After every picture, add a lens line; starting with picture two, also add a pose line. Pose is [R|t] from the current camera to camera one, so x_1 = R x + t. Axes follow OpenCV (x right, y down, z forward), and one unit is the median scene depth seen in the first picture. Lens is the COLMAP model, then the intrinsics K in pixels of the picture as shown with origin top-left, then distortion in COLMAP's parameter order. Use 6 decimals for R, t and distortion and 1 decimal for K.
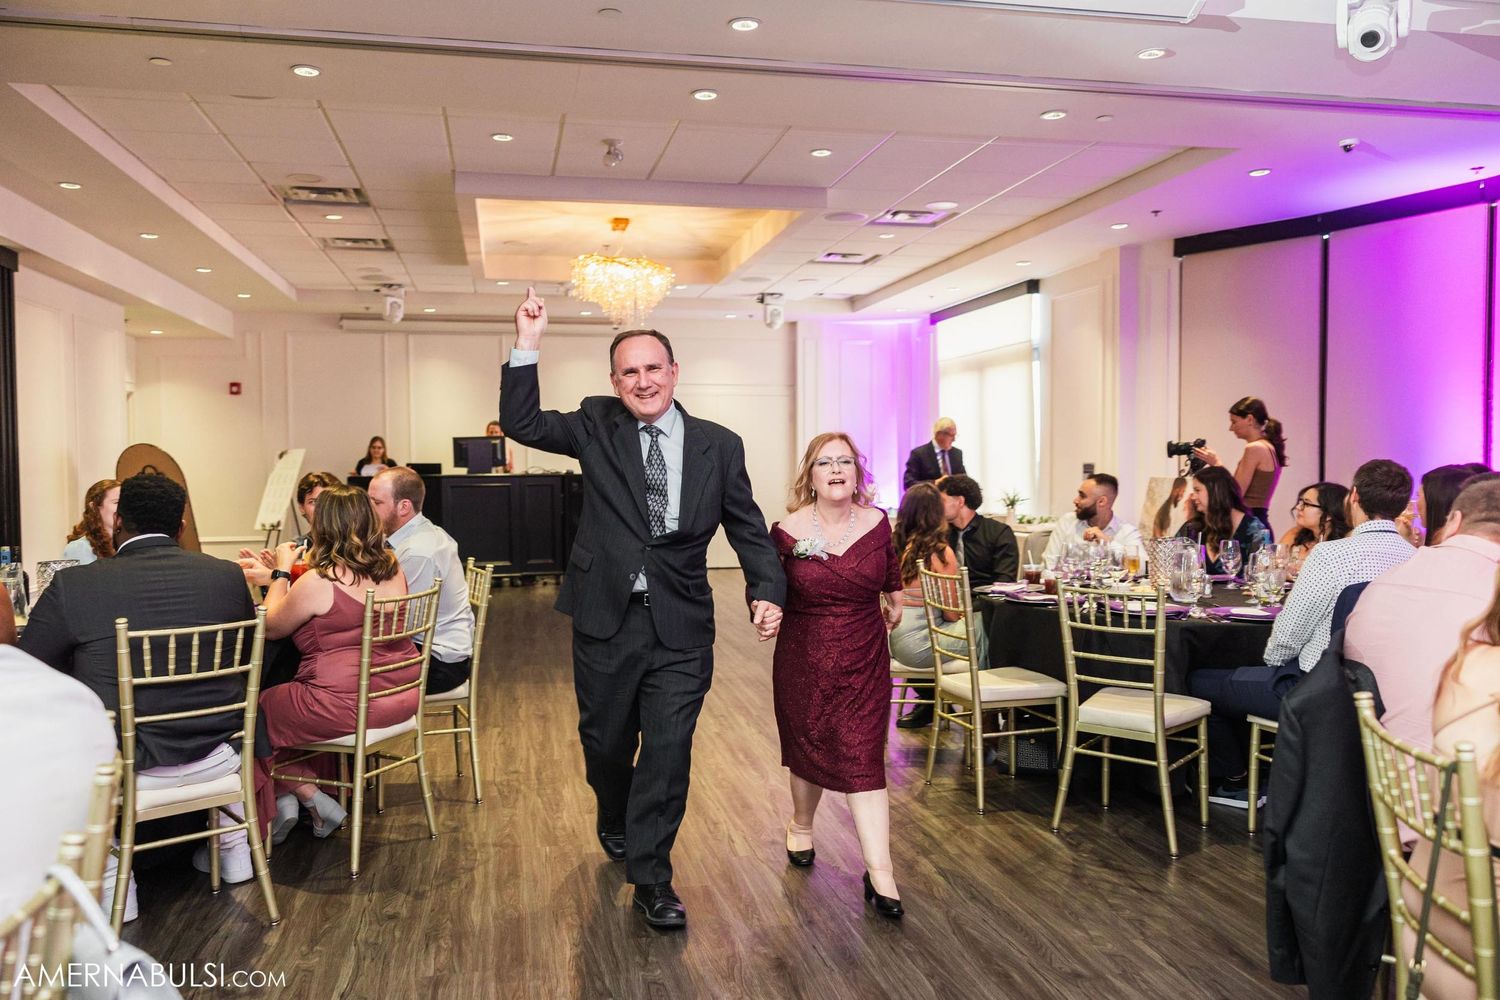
lens RADIAL K [[1178.8, 0, 753.5], [0, 1178.8, 513.2], [0, 0, 1]] dist [0.013065, 0.008009]
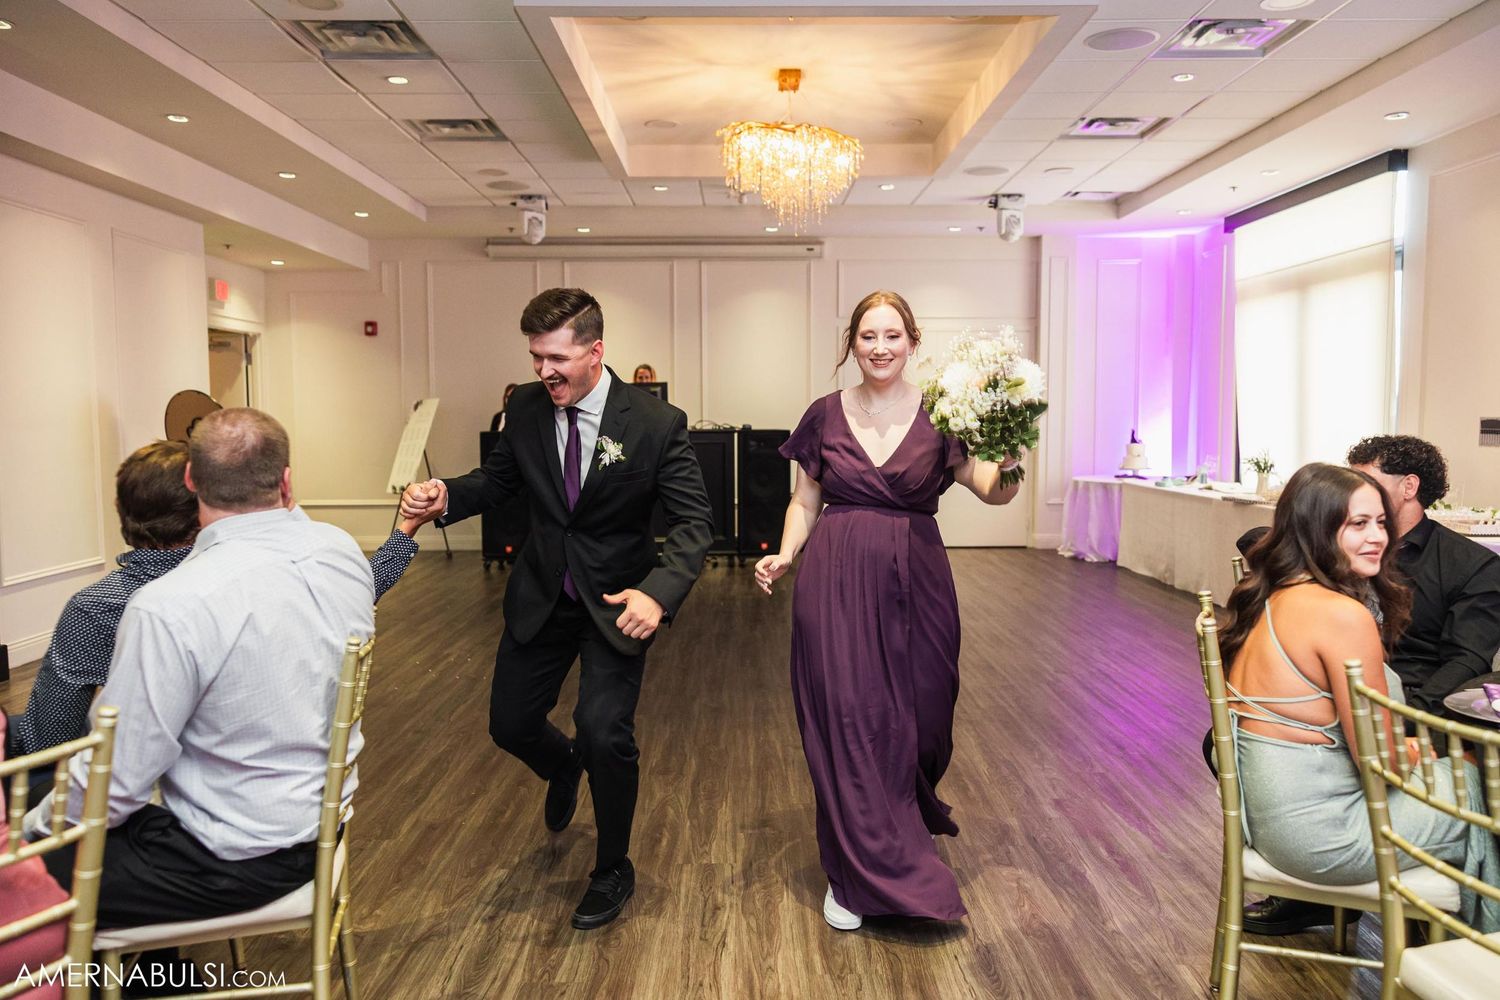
lens RADIAL K [[1178.8, 0, 747.4], [0, 1178.8, 499.4], [0, 0, 1]] dist [0.013065, 0.008009]
pose [[0.979482, 0.017023, -0.200812, 0.007656], [-0.011443, 0.999516, 0.028916, -0.010200], [0.201207, -0.026025, 0.979203, 0.240389]]
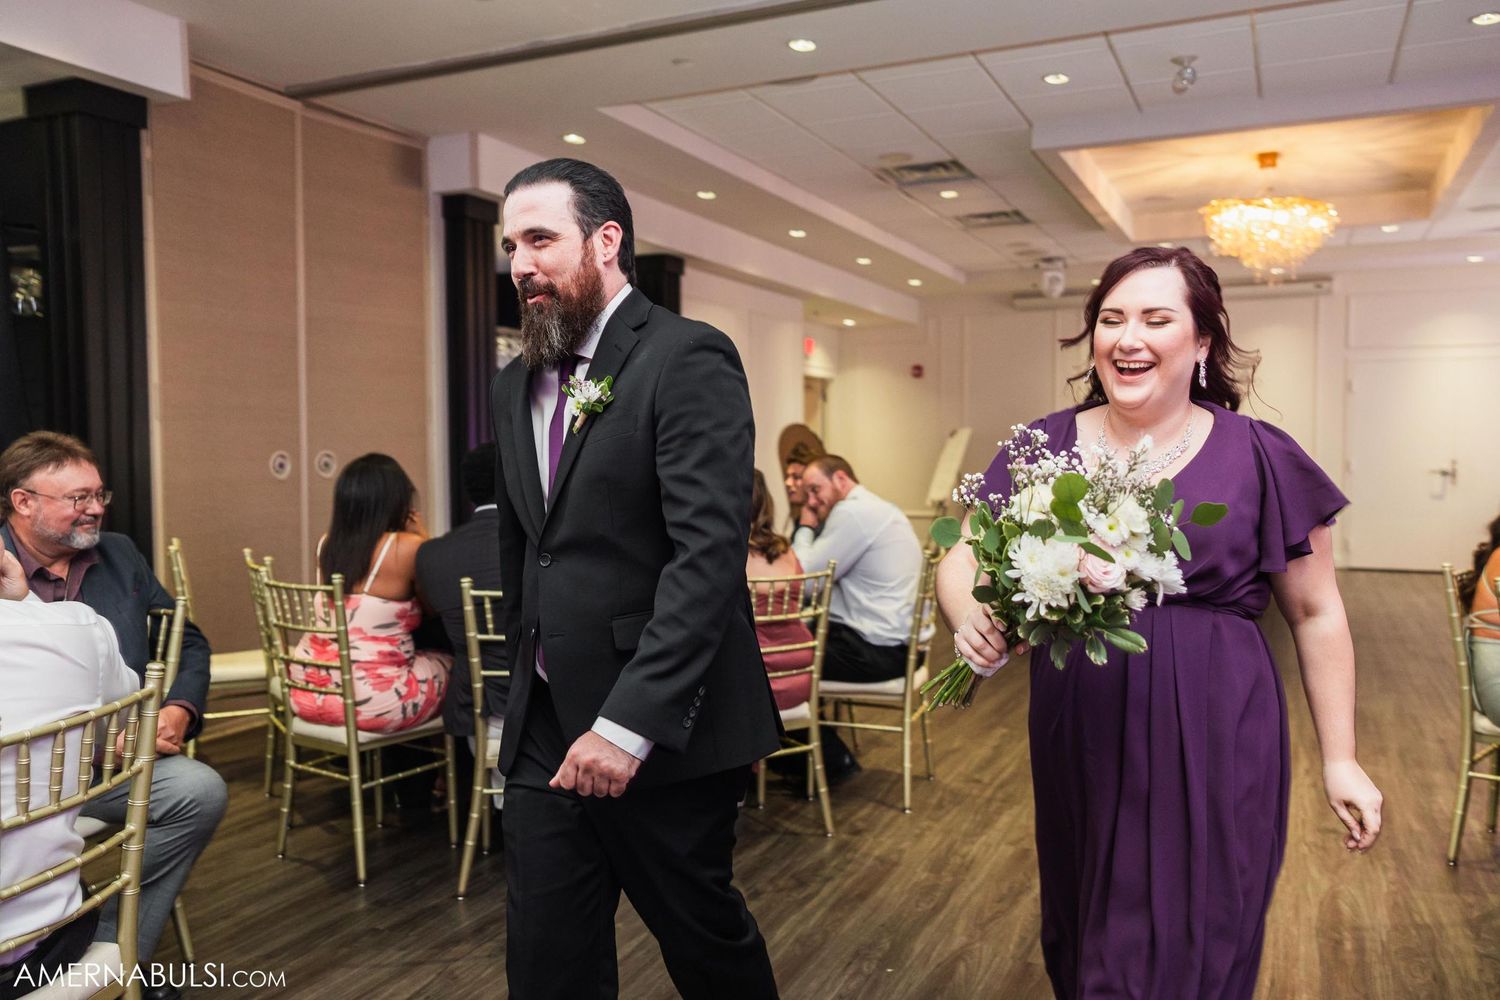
lens RADIAL K [[1178.8, 0, 756.1], [0, 1178.8, 500.3], [0, 0, 1]] dist [0.013065, 0.008009]
pose [[0.804473, 0.030743, -0.593193, 0.085532], [-0.028178, 0.999511, 0.013587, -0.001007], [0.593321, 0.005784, 0.804945, 0.078945]]
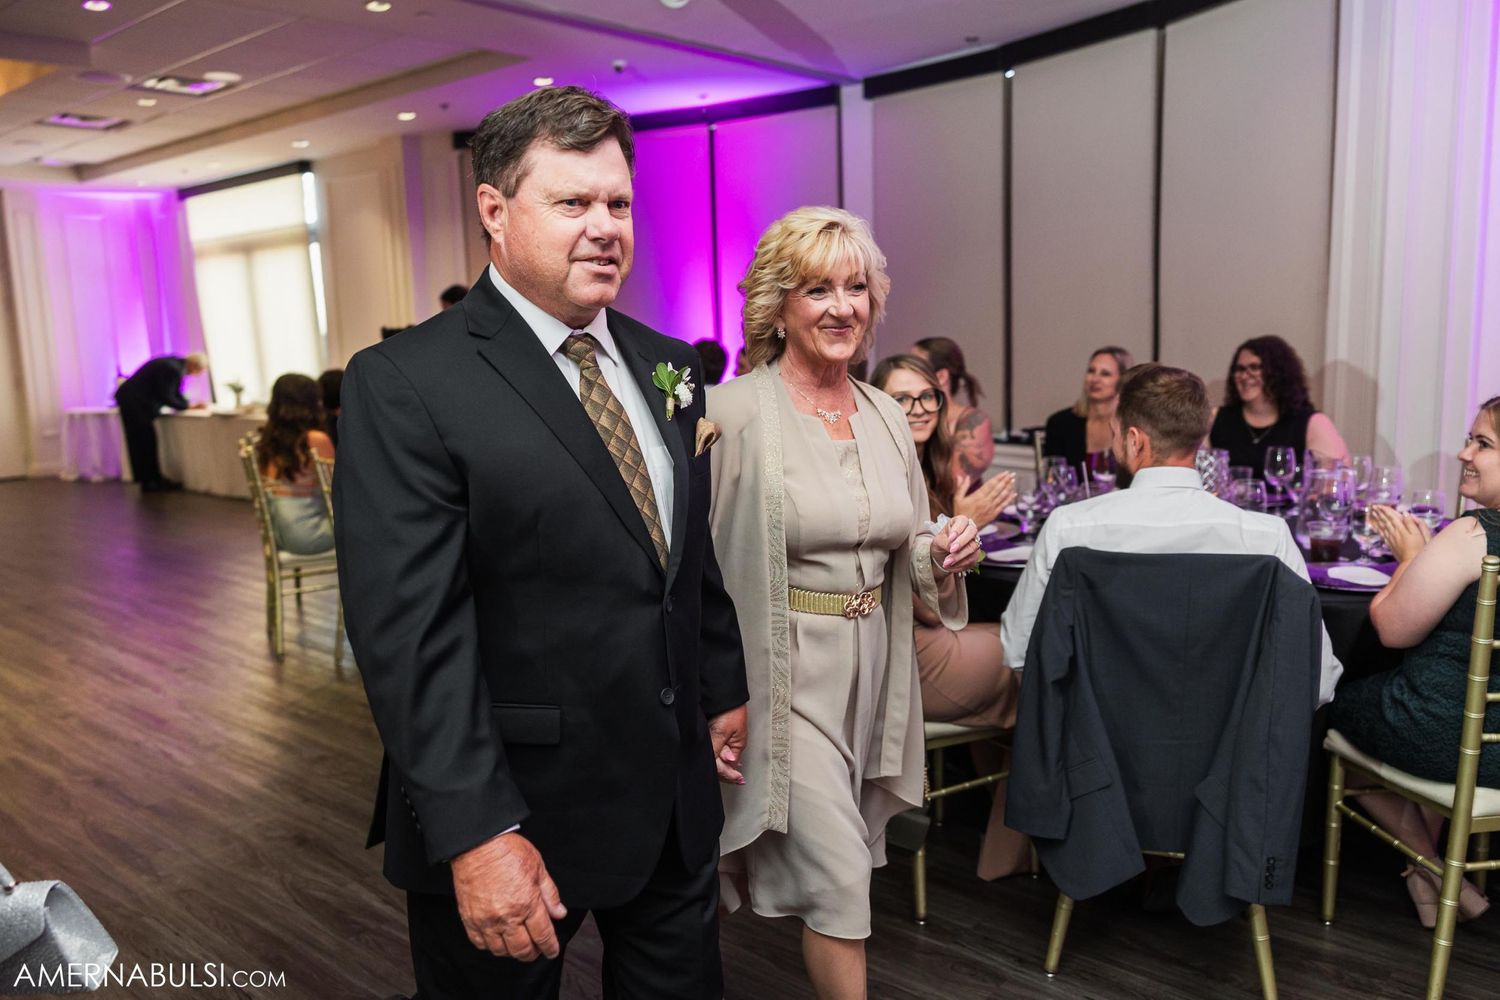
lens RADIAL K [[1178.8, 0, 743.0], [0, 1178.8, 496.8], [0, 0, 1]] dist [0.013065, 0.008009]
pose [[0.806428, -0.104899, 0.581954, -0.067265], [0.055151, 0.993193, 0.102601, -0.001679], [-0.588755, -0.050645, 0.806723, -0.016713]]
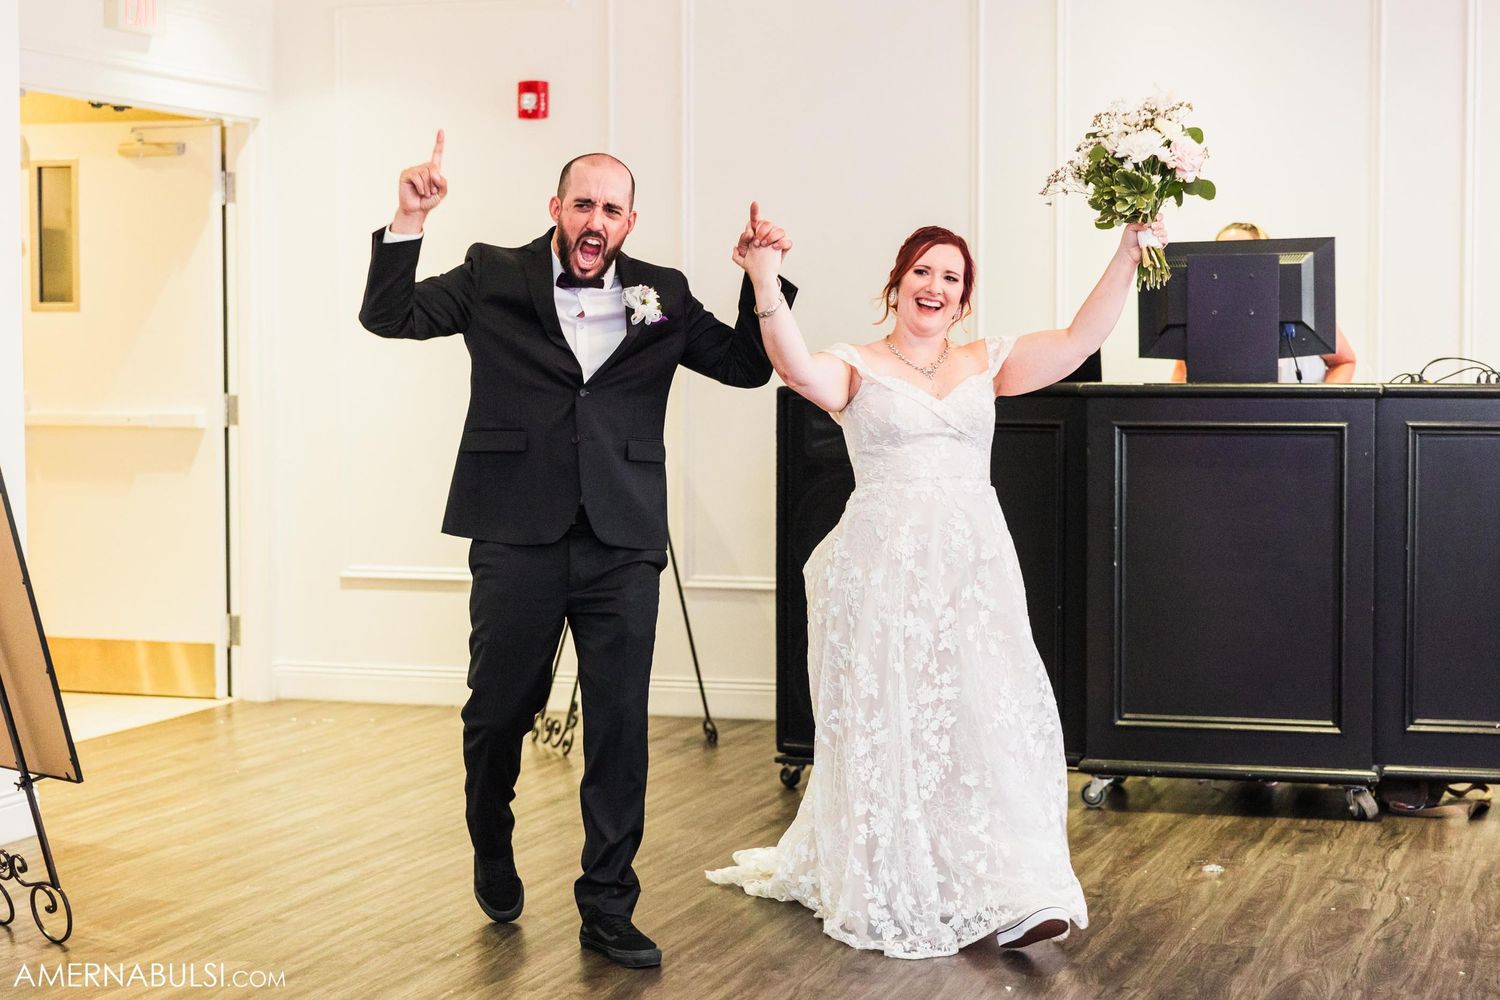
lens RADIAL K [[2829.3, 0, 755.8], [0, 2829.3, 506.8], [0, 0, 1]] dist [0.020779, 0.000000]
pose [[0.868200, 0.036867, -0.494842, -0.011008], [-0.030165, 0.999313, 0.021527, -0.017478], [0.495296, -0.003763, 0.868716, 0.433699]]
